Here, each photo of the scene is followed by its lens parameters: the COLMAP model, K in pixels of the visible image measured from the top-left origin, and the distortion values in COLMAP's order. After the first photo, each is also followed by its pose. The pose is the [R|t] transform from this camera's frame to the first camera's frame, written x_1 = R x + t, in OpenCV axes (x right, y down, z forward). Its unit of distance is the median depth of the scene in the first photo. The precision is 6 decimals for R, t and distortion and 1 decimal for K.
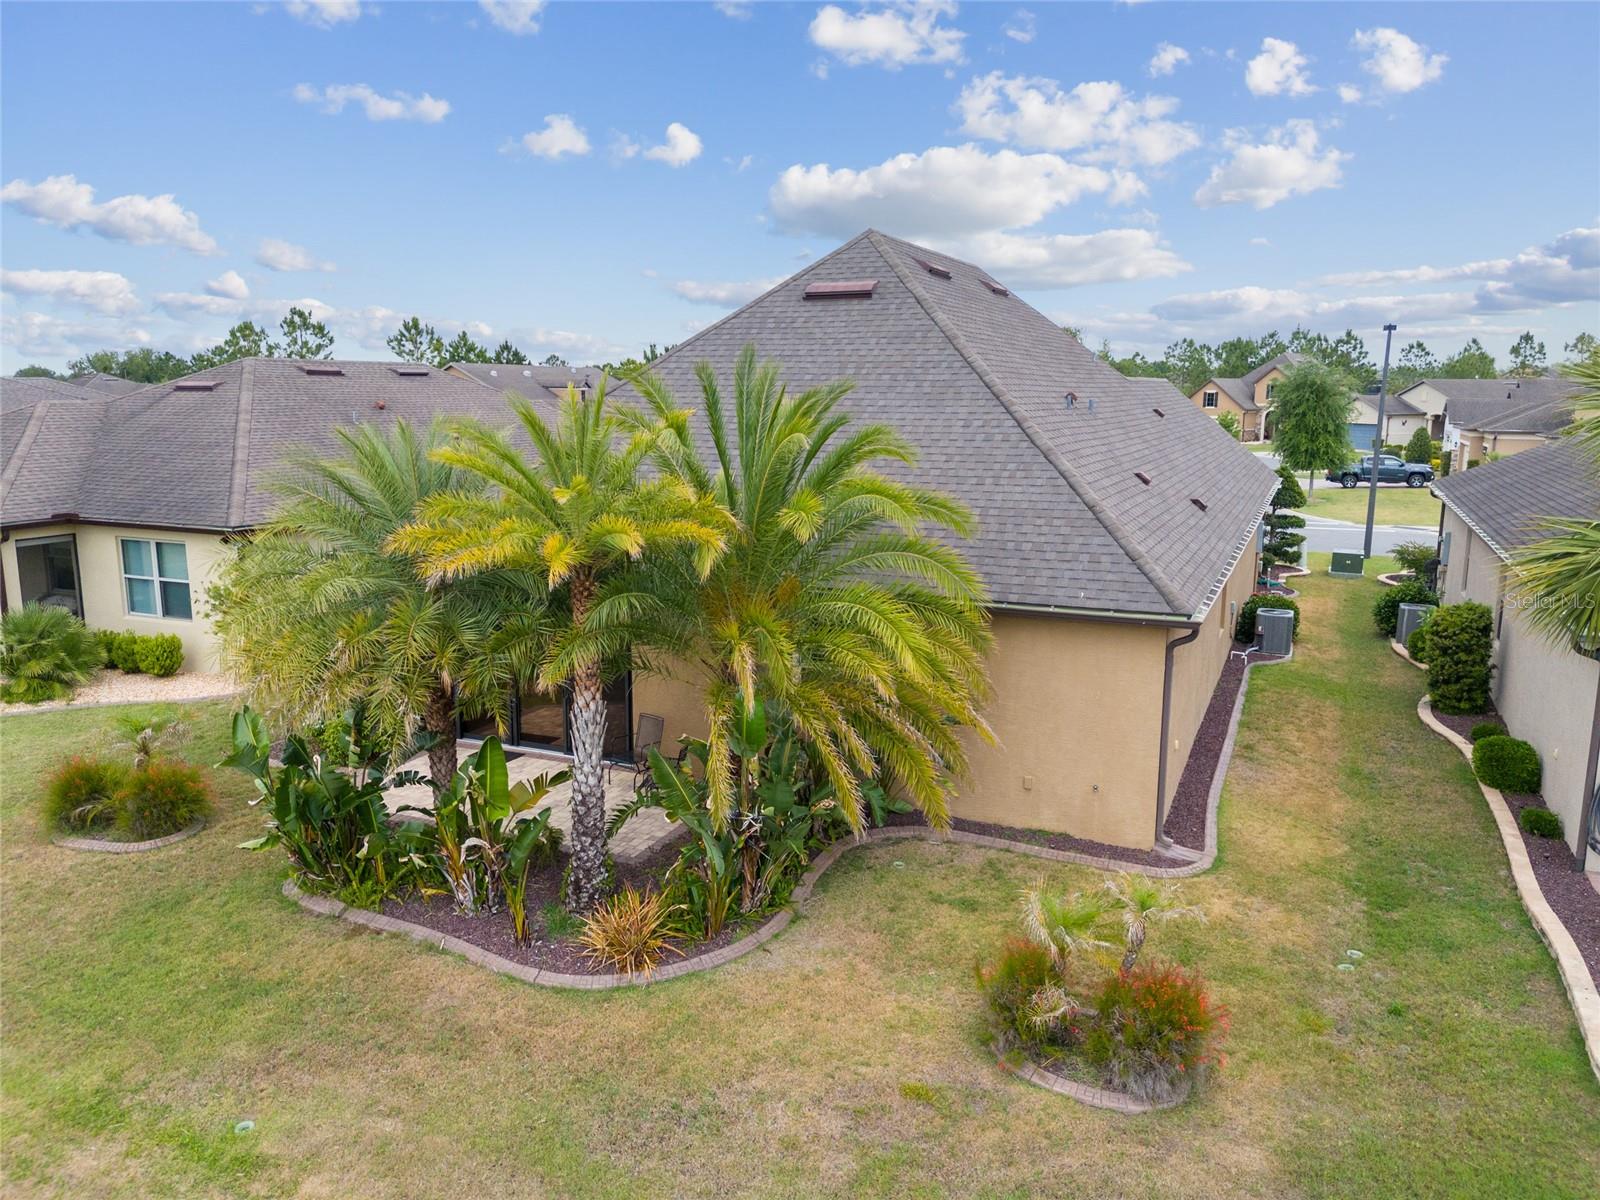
lens RADIAL K [[1172.0, 0, 801.7], [0, 1172.0, 624.4], [0, 0, 1]] dist [0.066512, -0.049172]
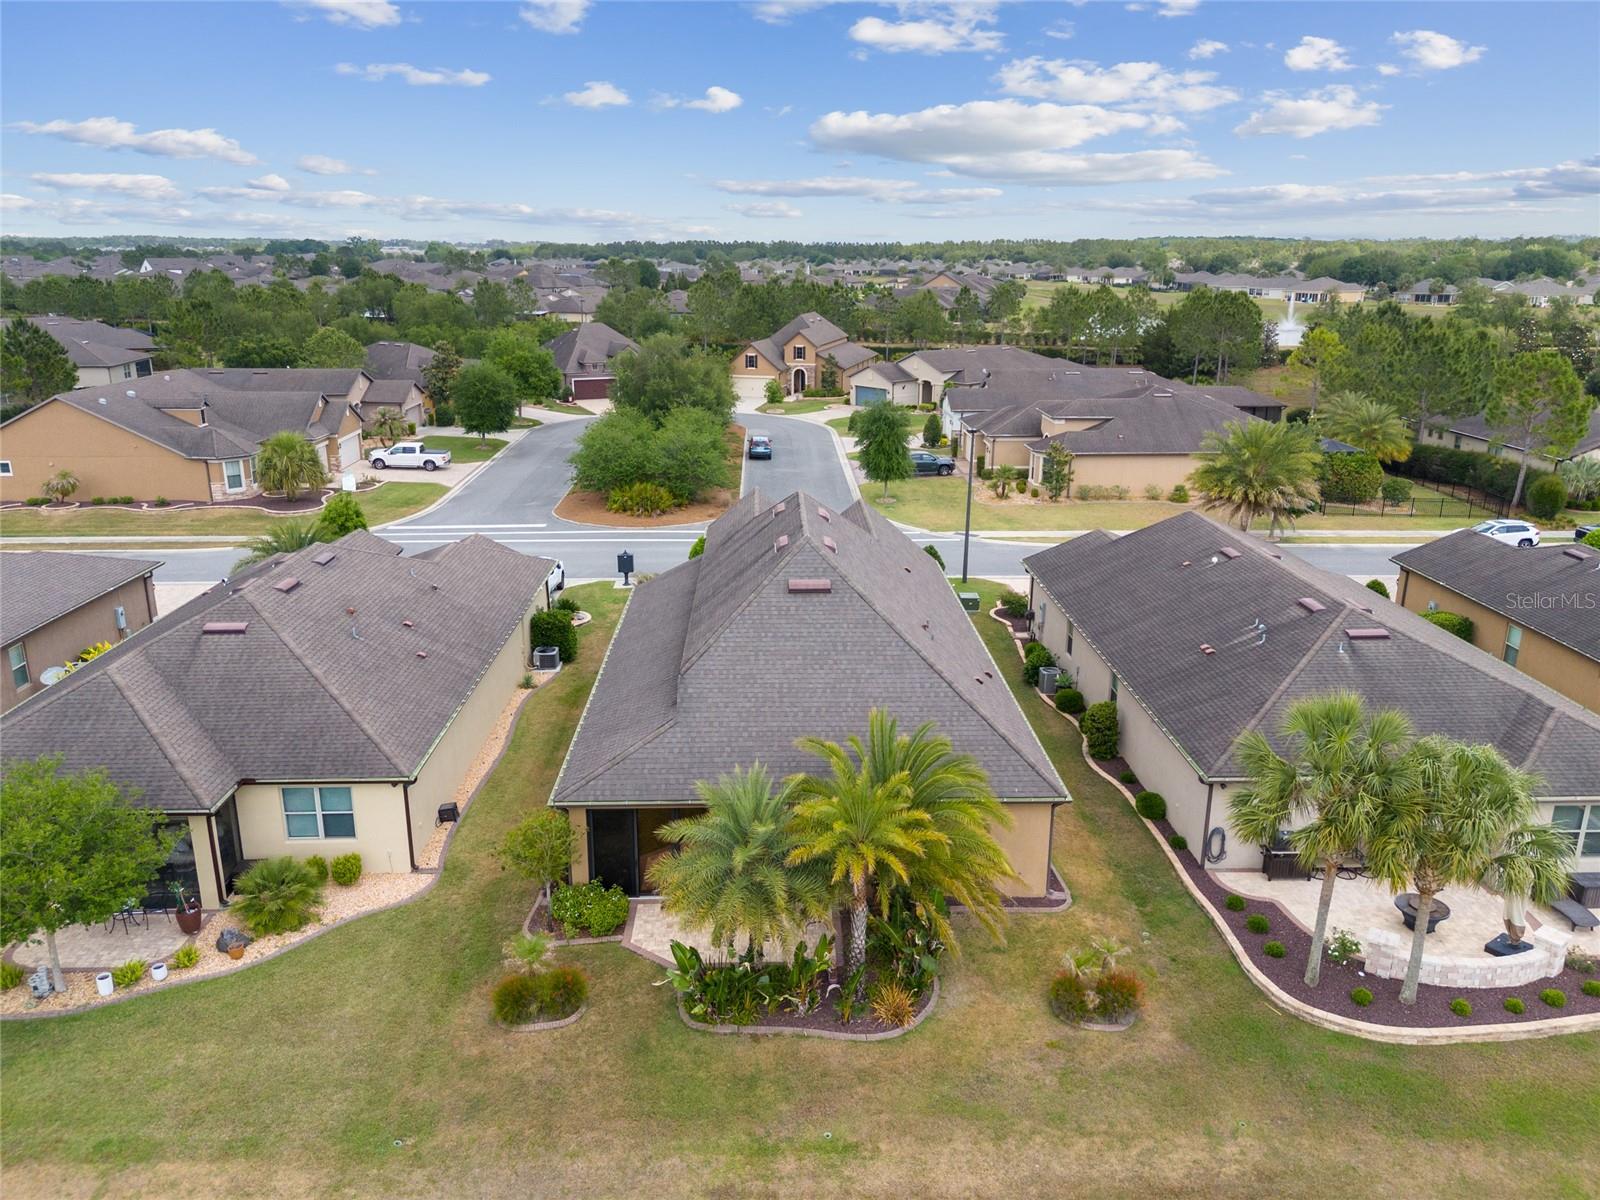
lens RADIAL K [[1179.0, 0, 806.1], [0, 1179.0, 600.4], [0, 0, 1]] dist [0.076169, -0.091200]
pose [[0.901714, -0.120931, 0.415075, -1.052937], [0.082018, 0.990497, 0.110404, -0.700220], [-0.424482, -0.065509, 0.903064, -0.826383]]
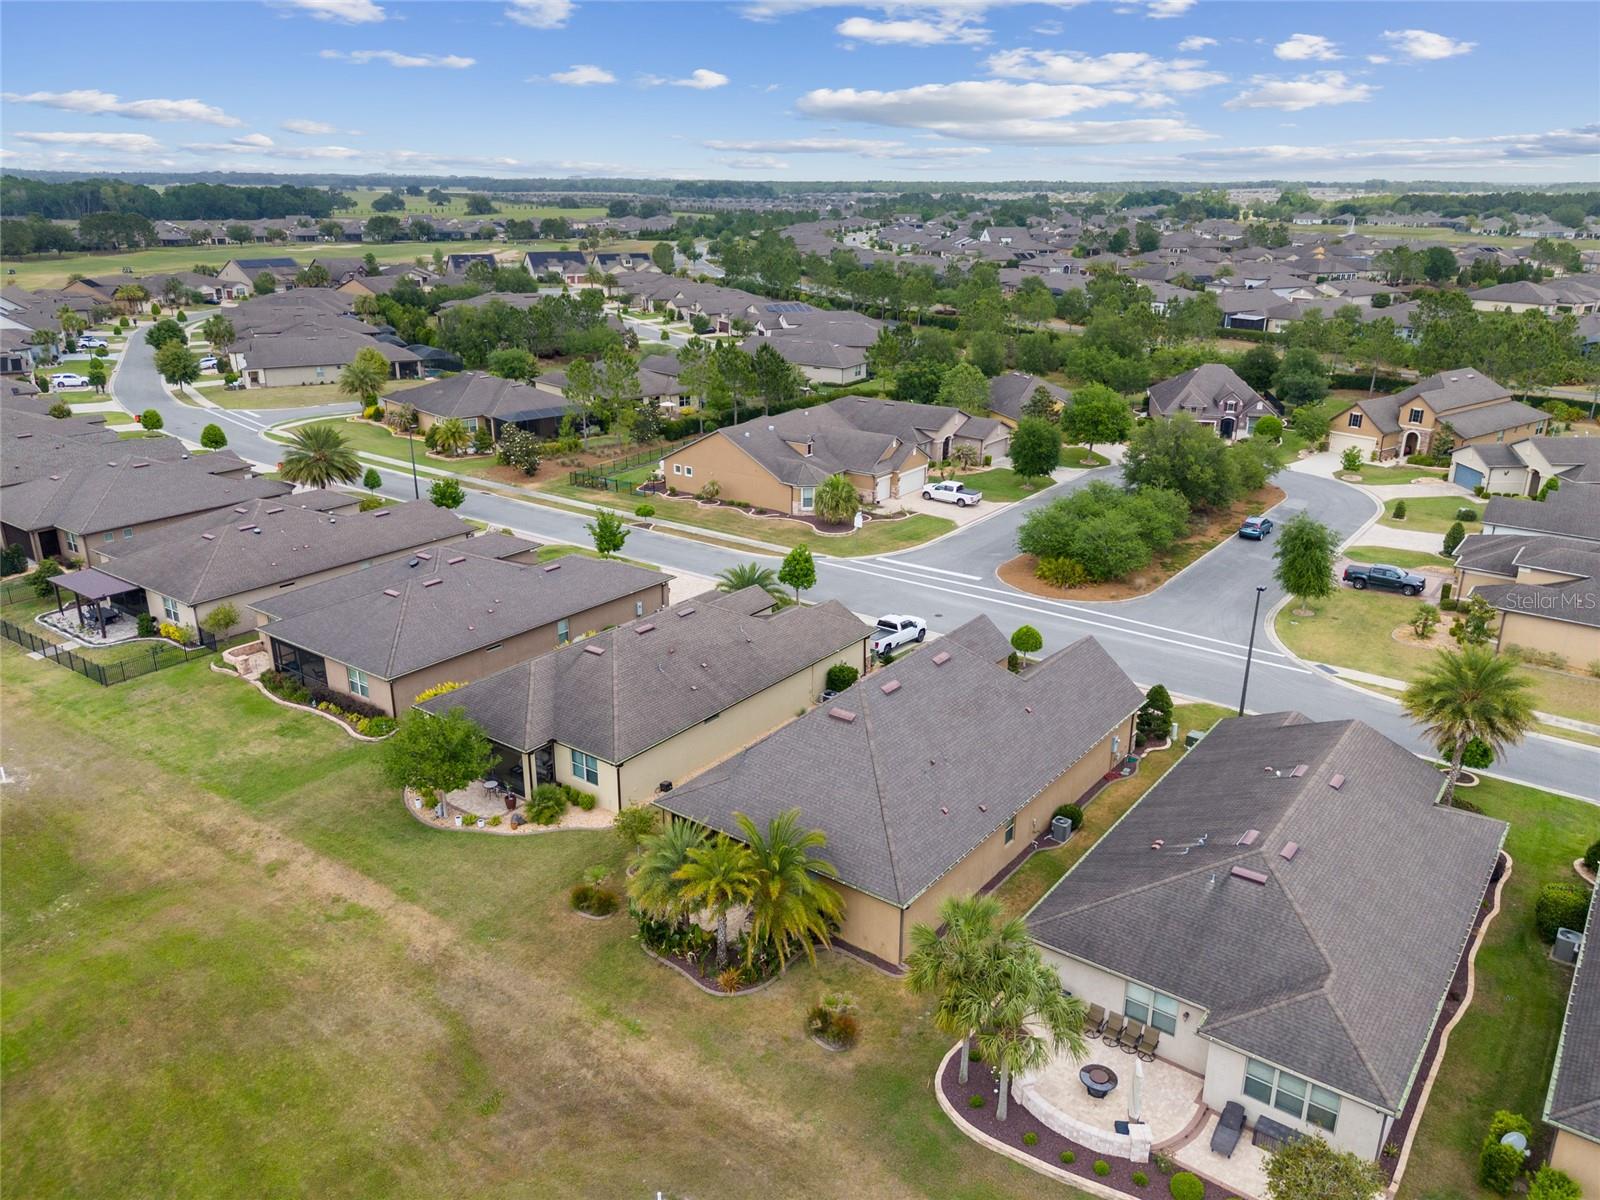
lens RADIAL K [[1179.0, 0, 806.1], [0, 1179.0, 600.4], [0, 0, 1]] dist [0.076169, -0.091200]
pose [[0.974098, 0.078577, -0.212033, 0.746466], [-0.047975, 0.988151, 0.145796, -1.402573], [0.220977, -0.131847, 0.966326, -2.283673]]
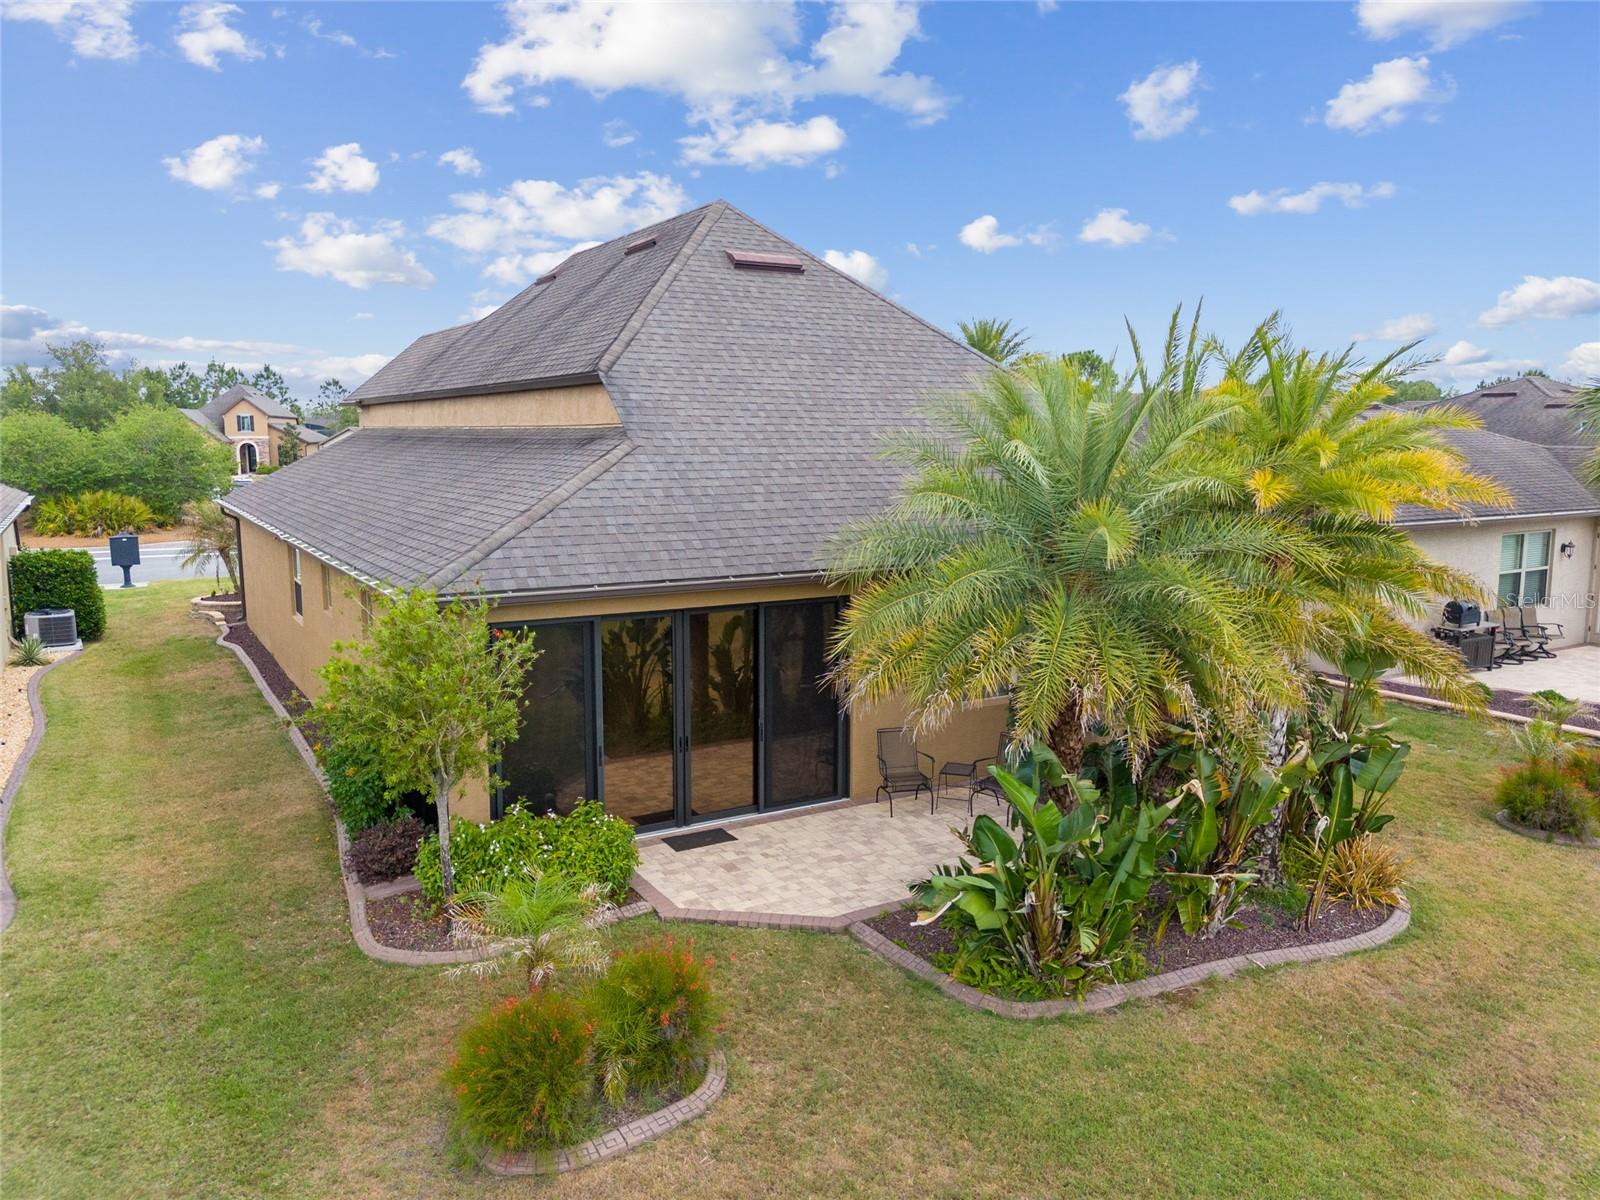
lens RADIAL K [[1179.0, 0, 806.1], [0, 1179.0, 600.4], [0, 0, 1]] dist [0.076169, -0.091200]
pose [[0.583154, -0.116698, 0.803936, -1.131039], [0.163343, 0.986261, 0.024680, -0.042177], [-0.795770, 0.116925, 0.594204, 0.745363]]
